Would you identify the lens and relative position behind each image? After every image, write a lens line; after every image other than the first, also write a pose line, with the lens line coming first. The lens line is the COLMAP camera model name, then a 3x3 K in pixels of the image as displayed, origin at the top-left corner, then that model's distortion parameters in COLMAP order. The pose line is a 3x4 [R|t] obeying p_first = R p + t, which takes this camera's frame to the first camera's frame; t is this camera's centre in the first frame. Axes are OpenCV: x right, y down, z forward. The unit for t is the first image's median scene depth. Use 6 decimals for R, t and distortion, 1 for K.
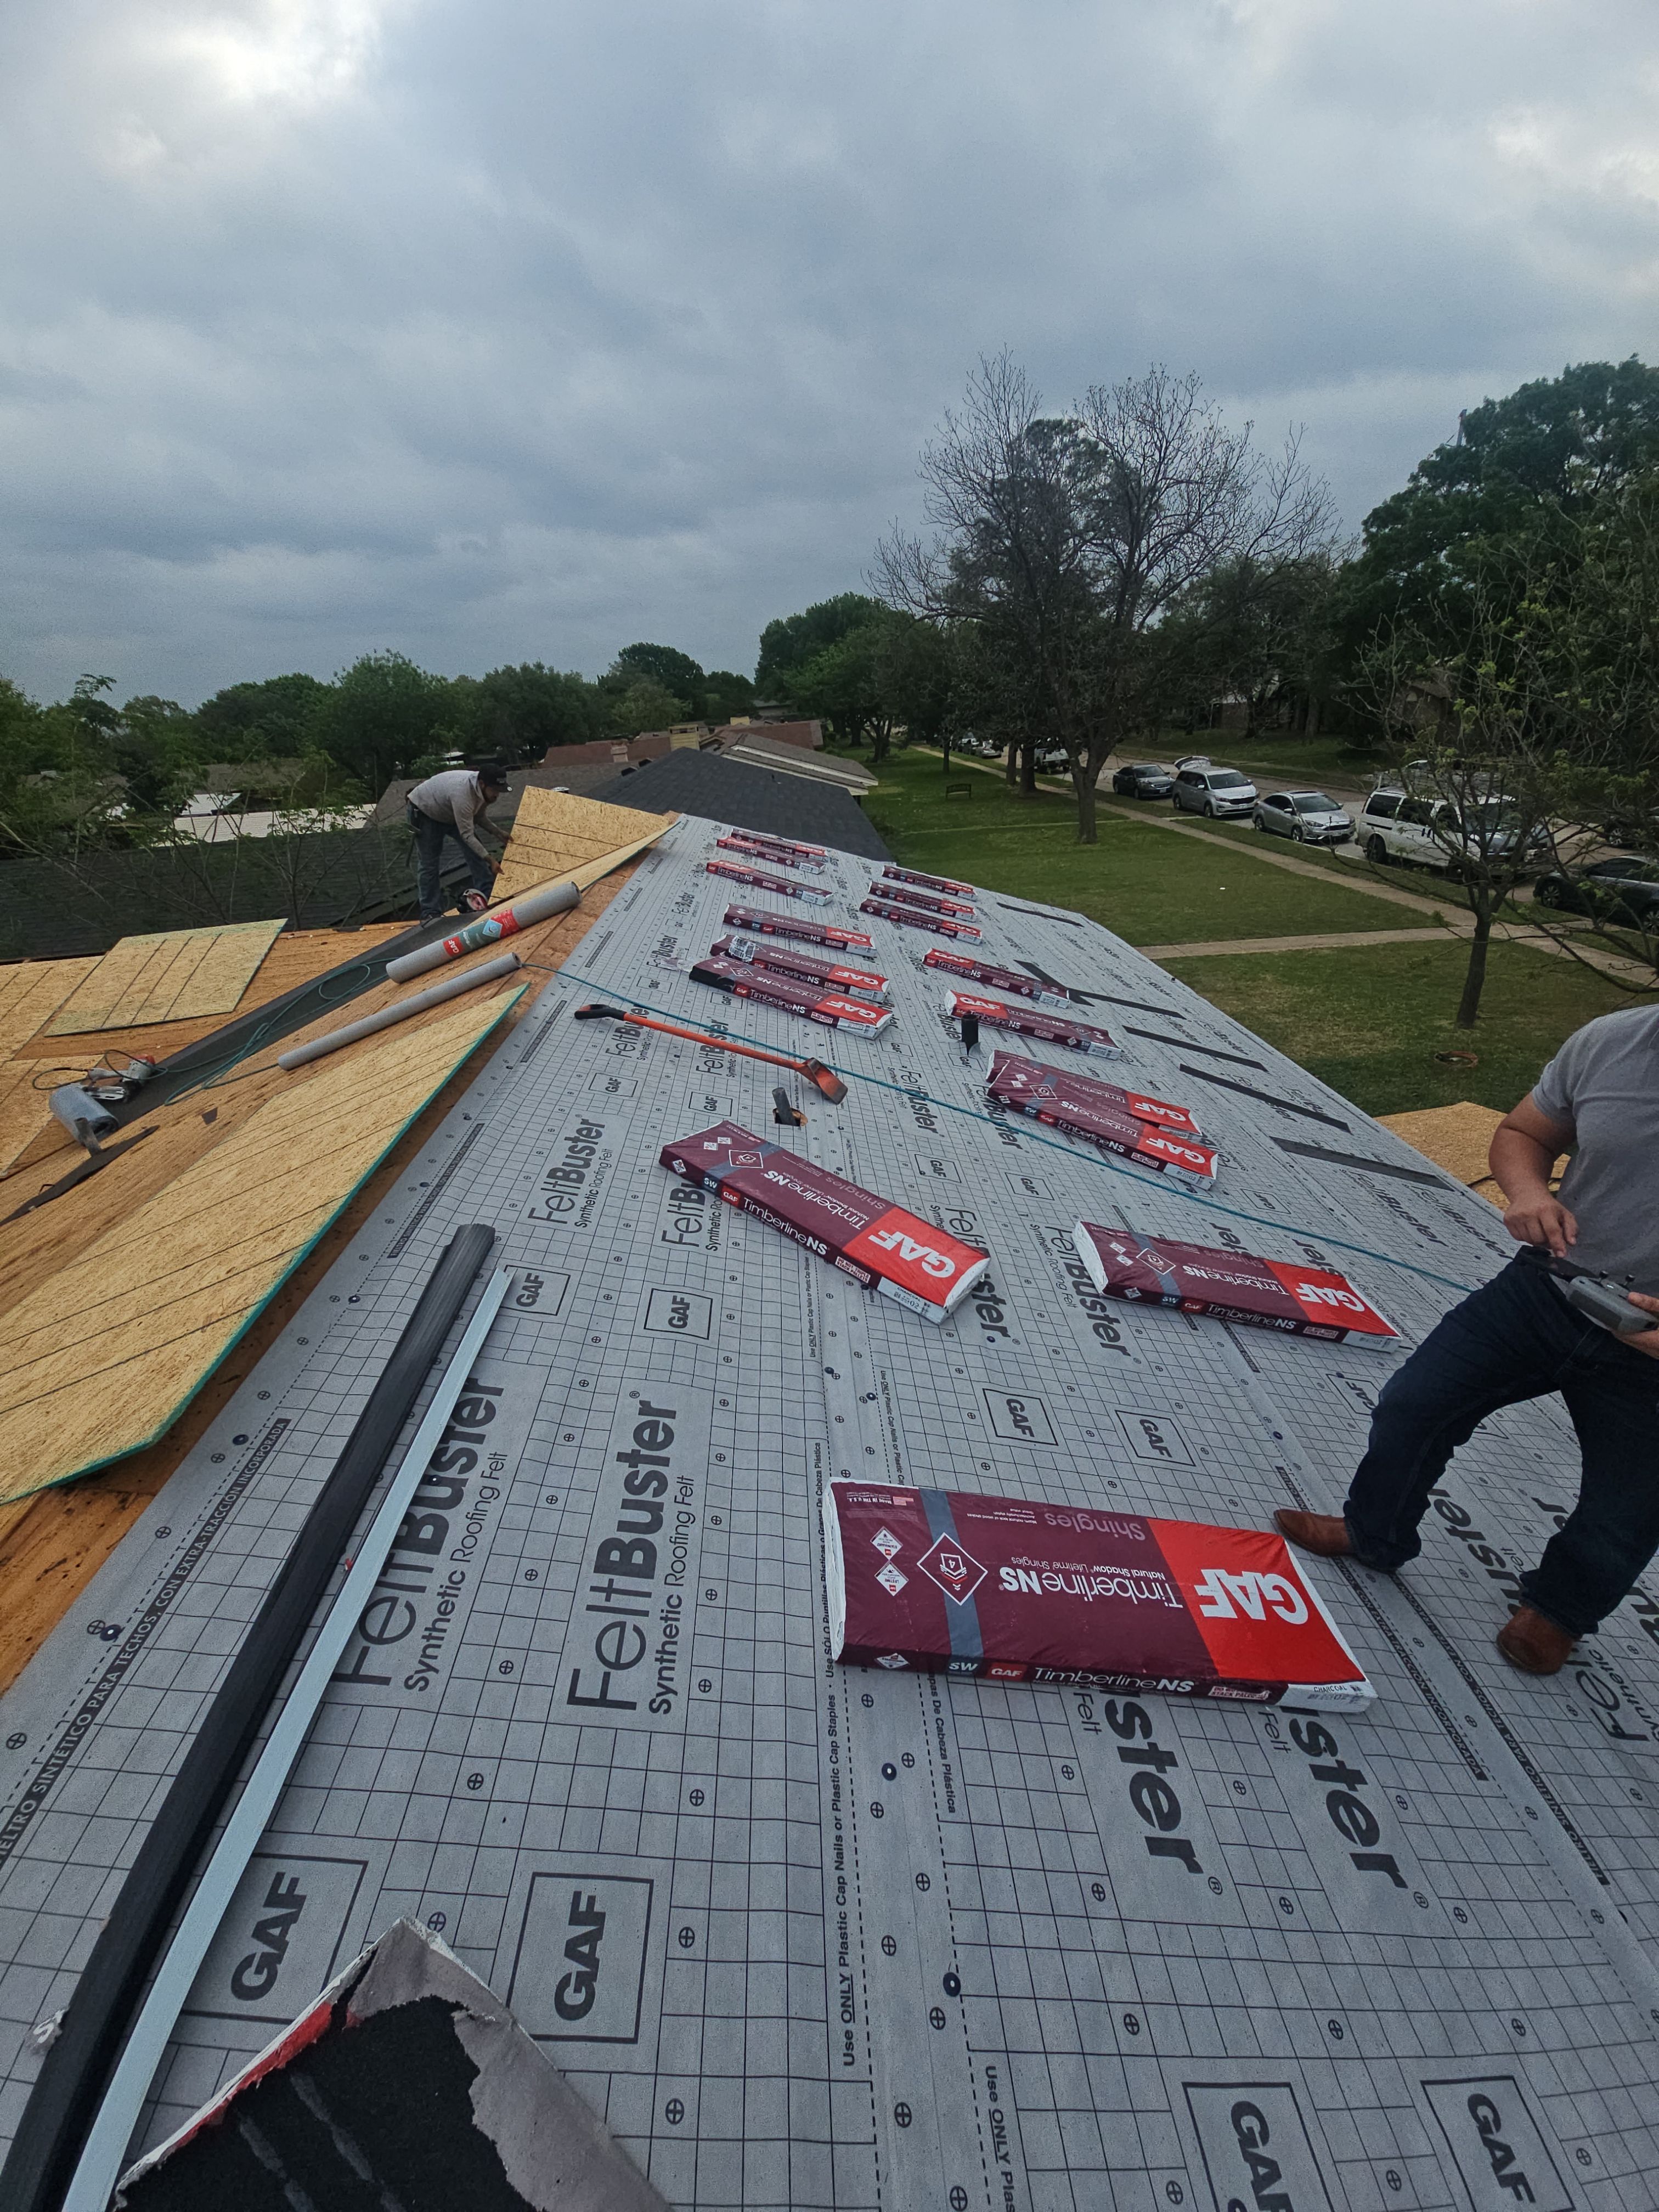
lens RADIAL K [[894.3, 0, 841.0], [0, 894.3, 1117.2], [0, 0, 1]] dist [0.001749, -0.000397]
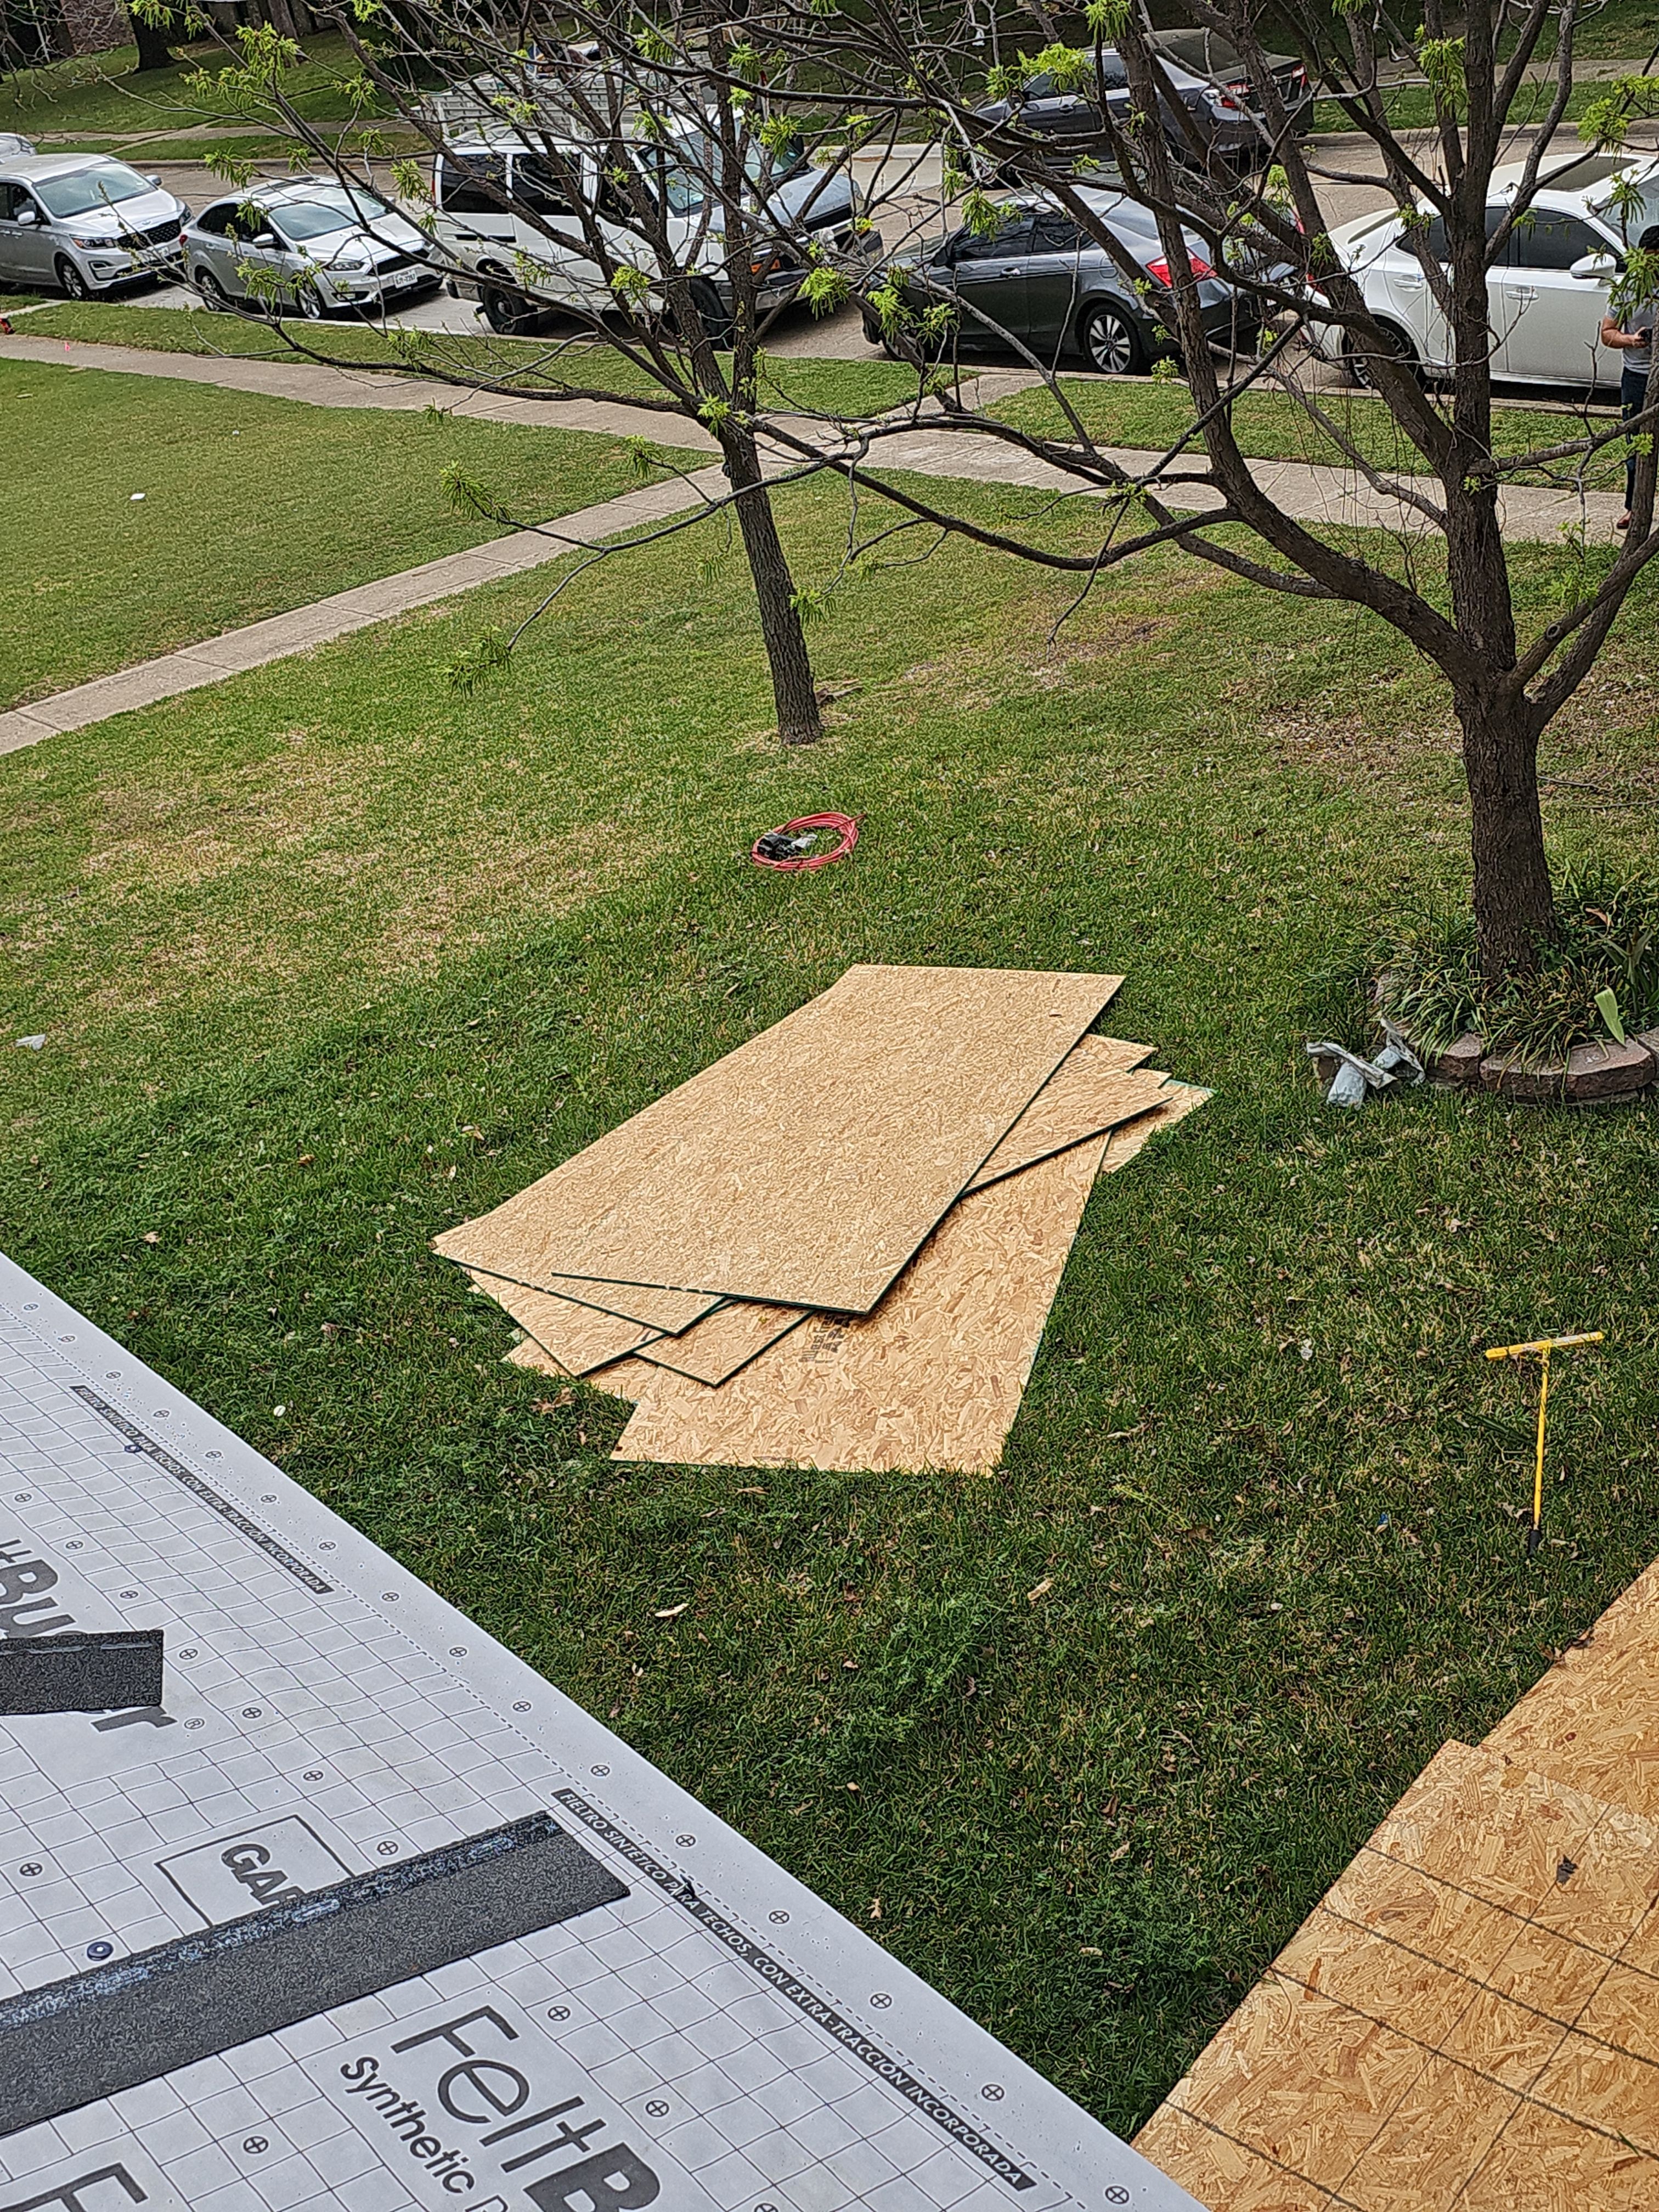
lens RADIAL K [[2439.7, 0, 833.9], [0, 2439.7, 1100.5], [0, 0, 1]] dist [0.159241, -0.390521]
pose [[0.796818, -0.347049, 0.494609, 0.086912], [0.358023, 0.930599, 0.076190, -0.018345], [-0.486724, 0.116372, 0.865770, 0.081714]]
